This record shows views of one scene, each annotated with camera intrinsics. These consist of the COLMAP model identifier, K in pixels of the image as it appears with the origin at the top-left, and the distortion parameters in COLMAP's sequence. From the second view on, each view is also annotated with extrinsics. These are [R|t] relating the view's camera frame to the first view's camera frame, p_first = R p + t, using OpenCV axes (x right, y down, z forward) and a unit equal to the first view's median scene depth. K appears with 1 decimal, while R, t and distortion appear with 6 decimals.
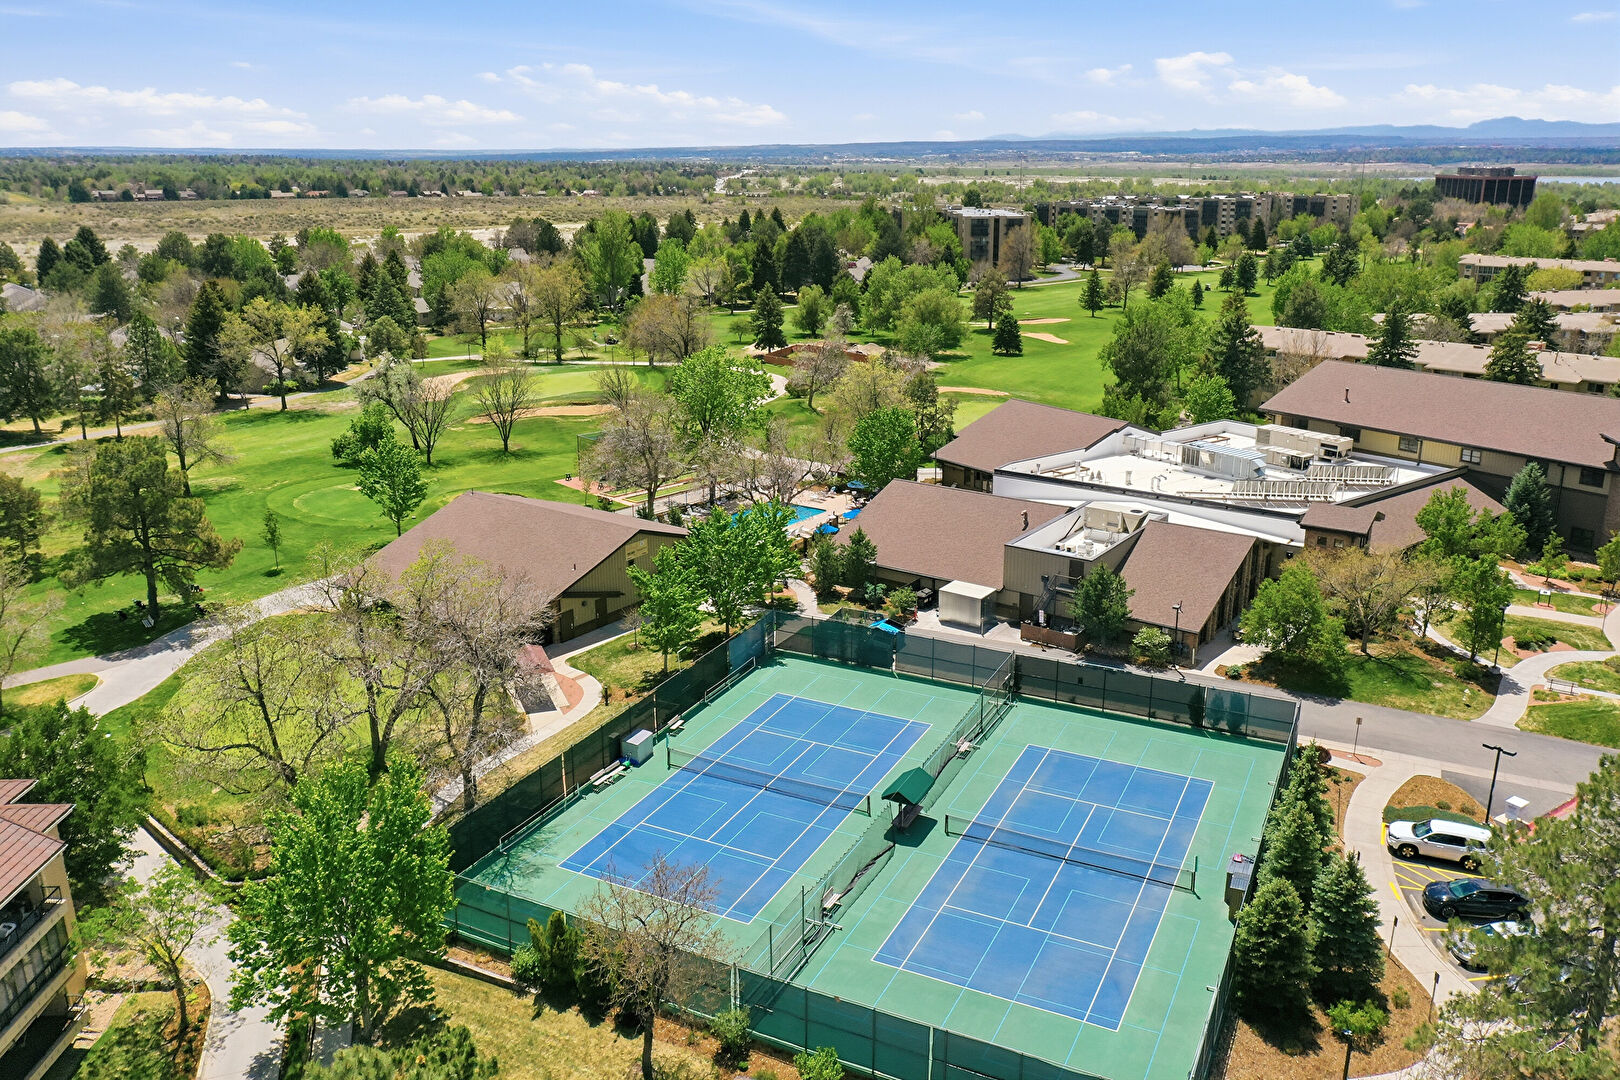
lens RADIAL K [[1260.0, 0, 817.3], [0, 1260.0, 536.0], [0, 0, 1]] dist [-0.009447, -0.020374]
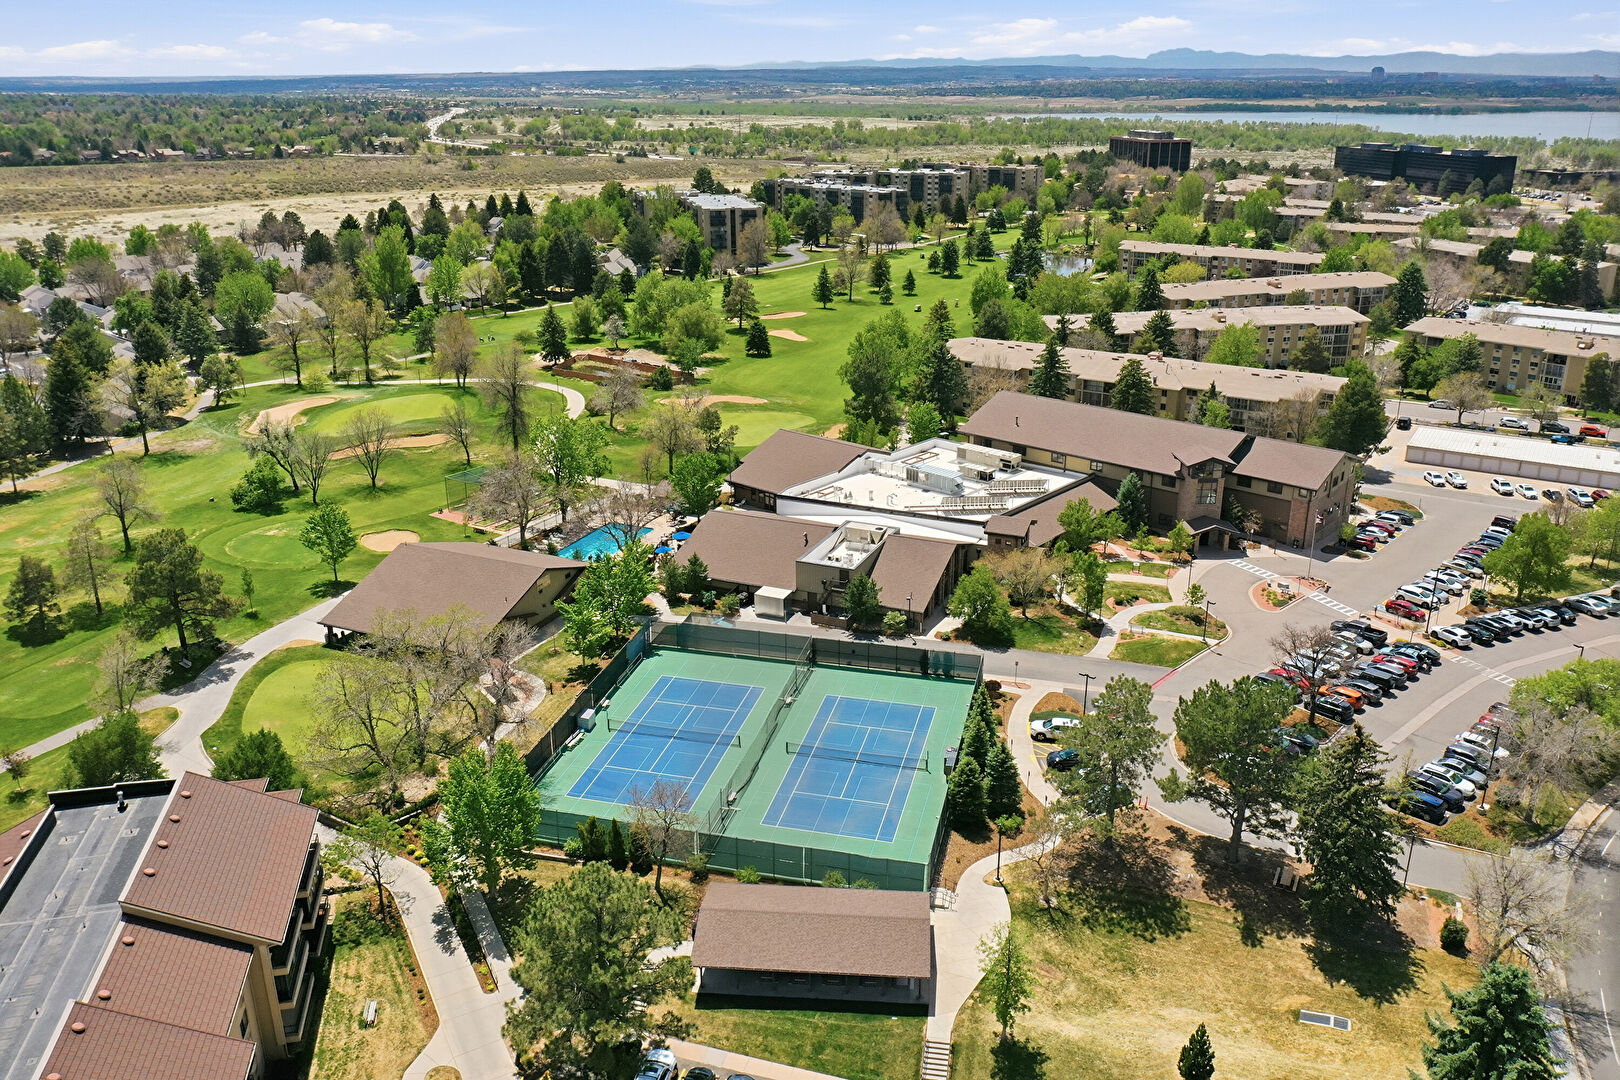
lens RADIAL K [[1260.0, 0, 817.3], [0, 1260.0, 536.0], [0, 0, 1]] dist [-0.009447, -0.020374]
pose [[0.976321, -0.067917, 0.205390, -0.122846], [0.056950, 0.996641, 0.058847, -0.101598], [-0.208697, -0.045757, 0.976909, -0.434049]]
